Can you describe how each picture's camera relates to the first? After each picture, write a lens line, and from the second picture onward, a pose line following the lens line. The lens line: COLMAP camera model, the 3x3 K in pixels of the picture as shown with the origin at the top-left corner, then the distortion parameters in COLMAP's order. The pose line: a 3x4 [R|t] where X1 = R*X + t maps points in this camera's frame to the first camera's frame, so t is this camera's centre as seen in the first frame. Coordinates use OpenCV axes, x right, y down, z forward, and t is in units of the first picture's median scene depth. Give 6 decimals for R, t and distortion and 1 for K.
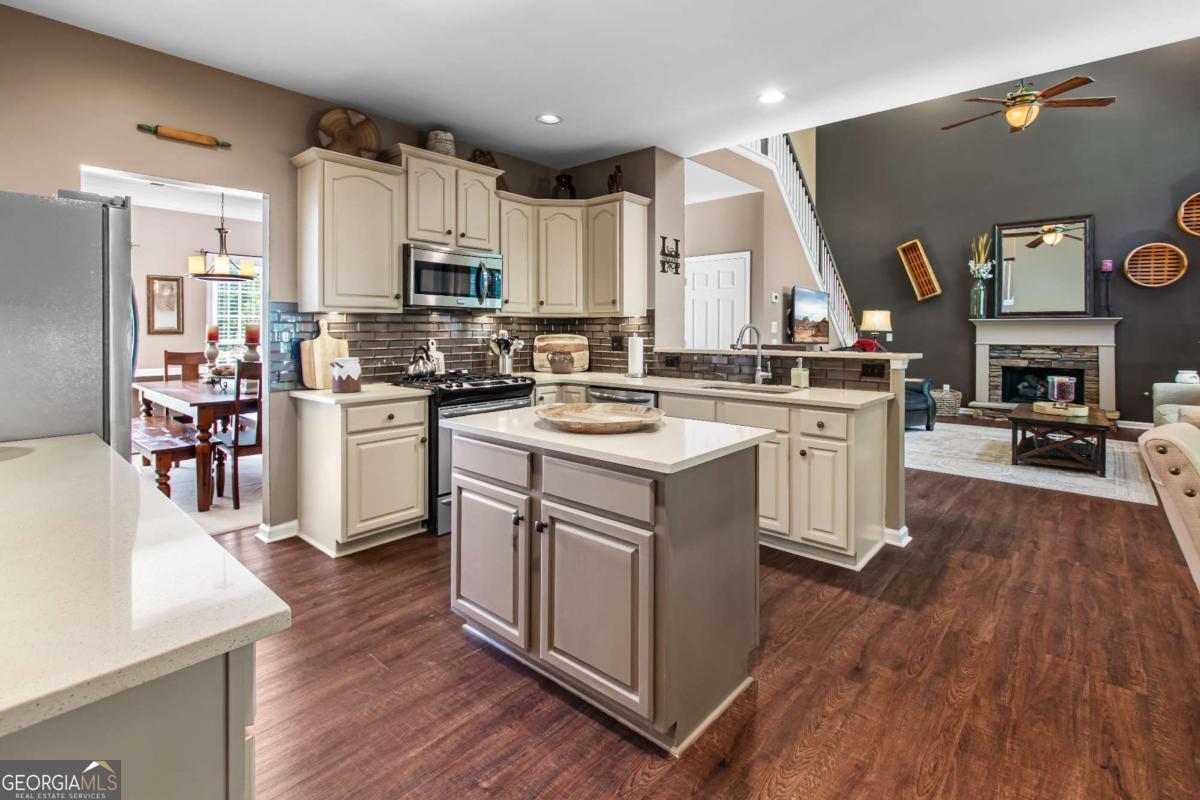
lens RADIAL K [[559.3, 0, 601.9], [0, 559.3, 327.0], [0, 0, 1]] dist [0.001313, 0.000340]
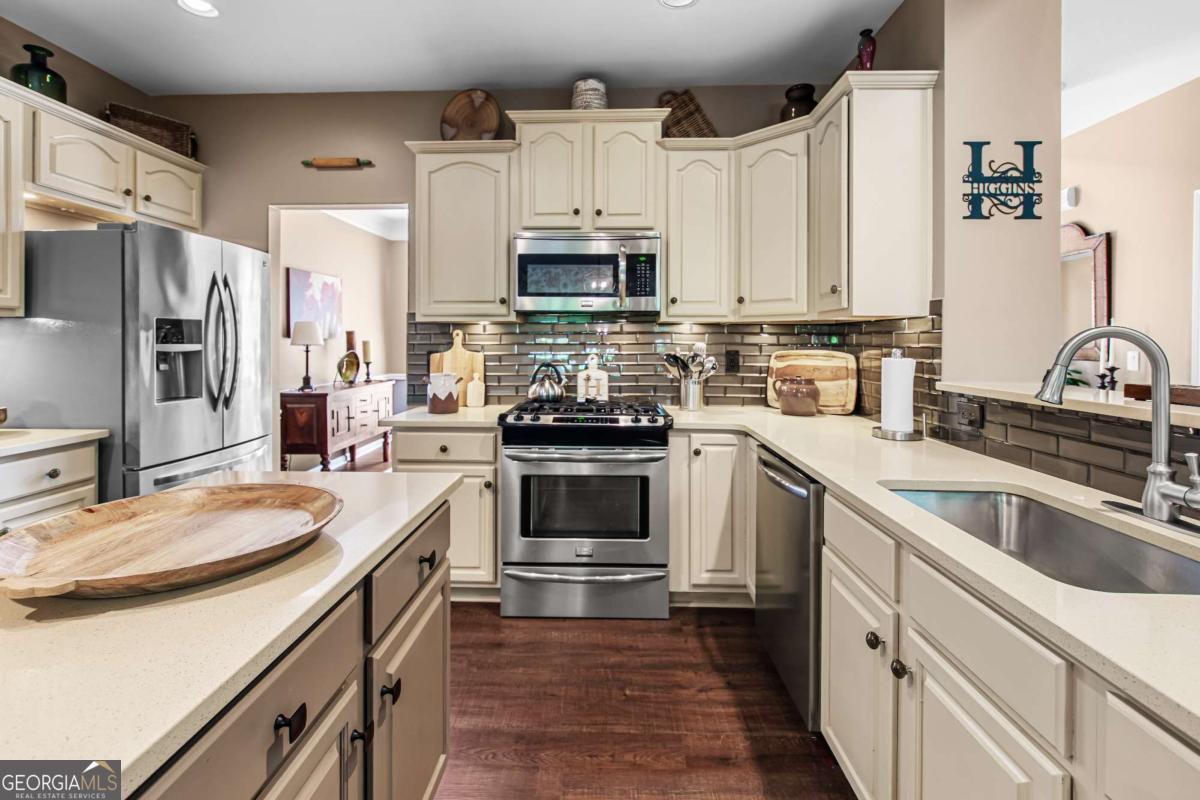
lens RADIAL K [[549.2, 0, 593.5], [0, 549.2, 344.8], [0, 0, 1]] dist [0.002068, 0.000175]
pose [[0.636323, 0.003411, -0.771415, 0.284751], [-0.000035, 0.999990, 0.004393, 0.005329], [0.771423, -0.002768, 0.636317, 0.506817]]
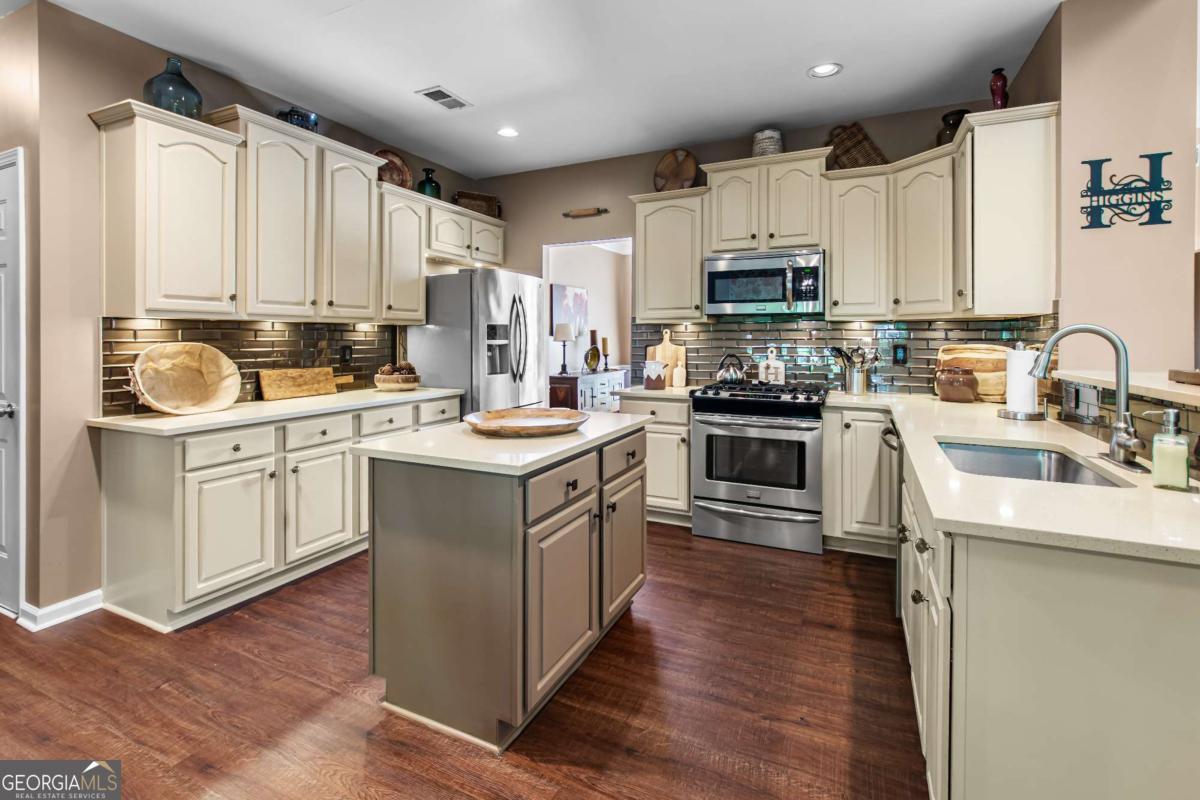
lens RADIAL K [[555.1, 0, 597.7], [0, 555.1, 341.7], [0, 0, 1]] dist [0.001374, -0.000847]
pose [[0.276848, 0.002675, -0.960910, 0.529553], [0.002908, 0.999989, 0.003621, 0.007310], [0.960909, -0.003797, 0.276837, 0.438659]]
